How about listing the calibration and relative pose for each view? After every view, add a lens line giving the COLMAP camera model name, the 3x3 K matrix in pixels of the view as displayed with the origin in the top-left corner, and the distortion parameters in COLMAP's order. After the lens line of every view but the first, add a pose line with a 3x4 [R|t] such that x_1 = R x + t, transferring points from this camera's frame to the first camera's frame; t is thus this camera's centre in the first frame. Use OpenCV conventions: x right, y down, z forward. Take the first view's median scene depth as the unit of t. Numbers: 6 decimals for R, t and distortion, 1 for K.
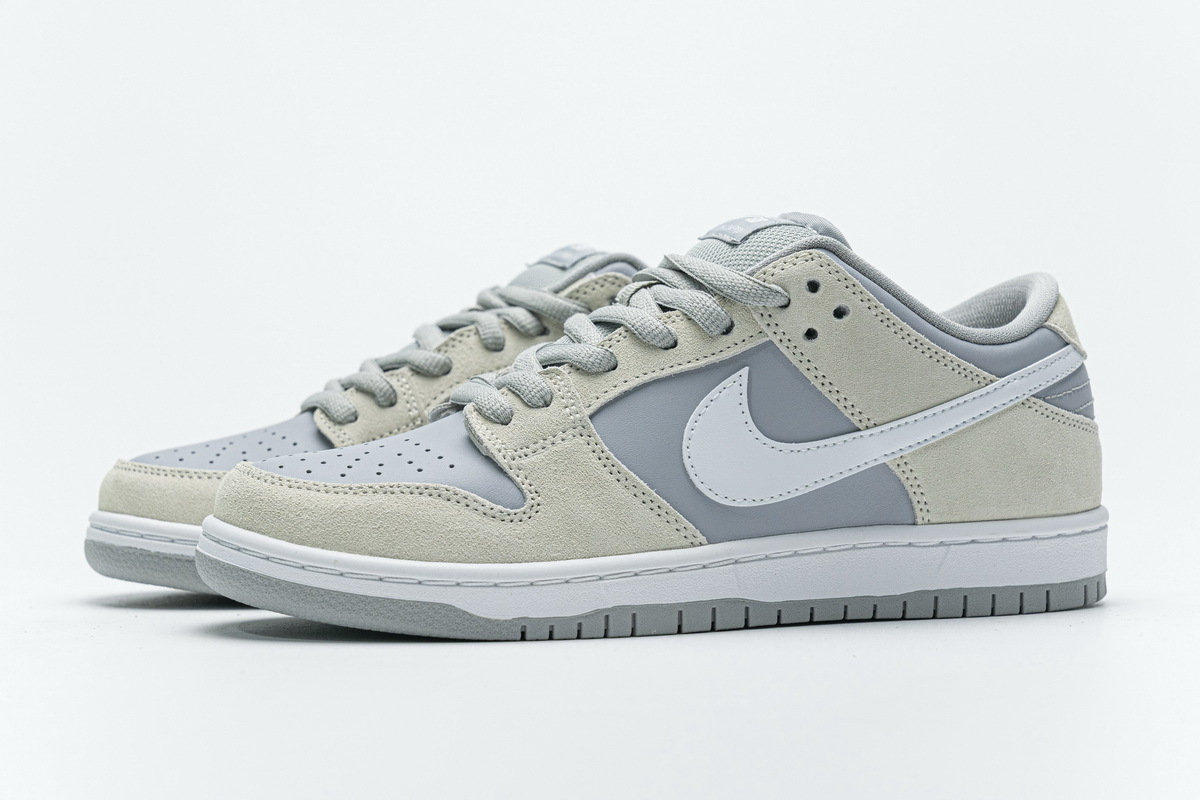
lens RADIAL K [[2303.7, 0, 600.0], [0, 2303.7, 400.0], [0, 0, 1]] dist [-0.002867, -0.145362]
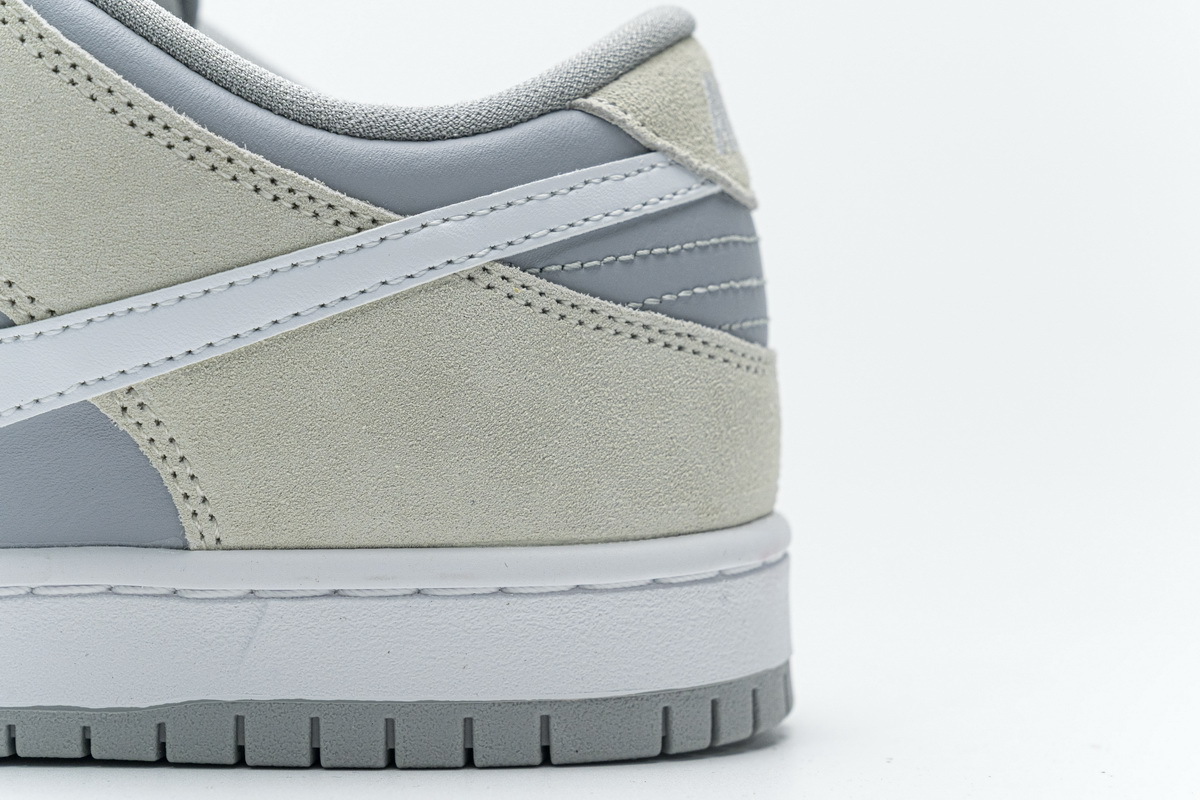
lens RADIAL K [[2315.4, 0, 600.0], [0, 2315.4, 400.0], [0, 0, 1]] dist [0.026817, -0.165871]
pose [[0.952571, 0.023641, -0.303396, 0.353960], [-0.024946, 0.999689, -0.000425, 0.025009], [0.303291, 0.007974, 0.952865, 0.624228]]
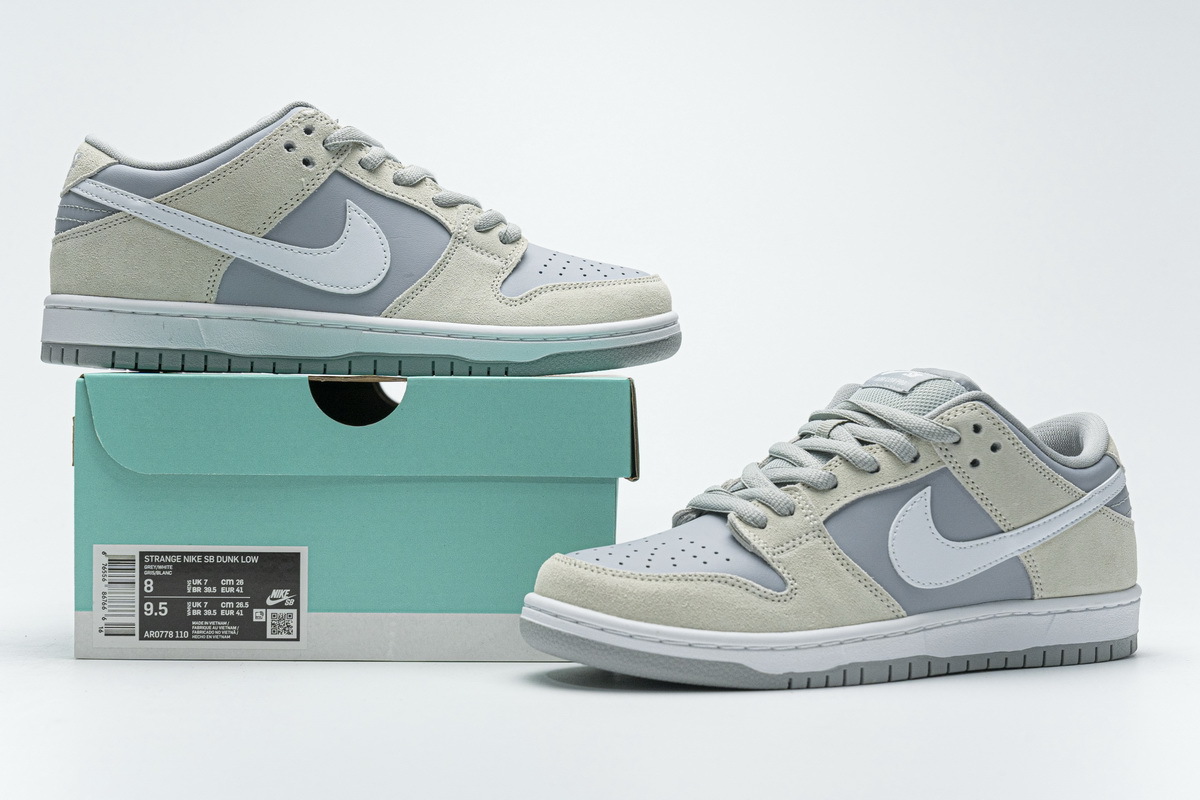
lens RADIAL K [[2009.6, 0, 600.0], [0, 2009.6, 400.0], [0, 0, 1]] dist [0.127662, -1.649892]
pose [[0.984945, 0.013513, 0.172339, -0.338204], [-0.010850, 0.999807, -0.016388, -0.044191], [-0.172527, 0.014271, 0.984901, -0.150396]]
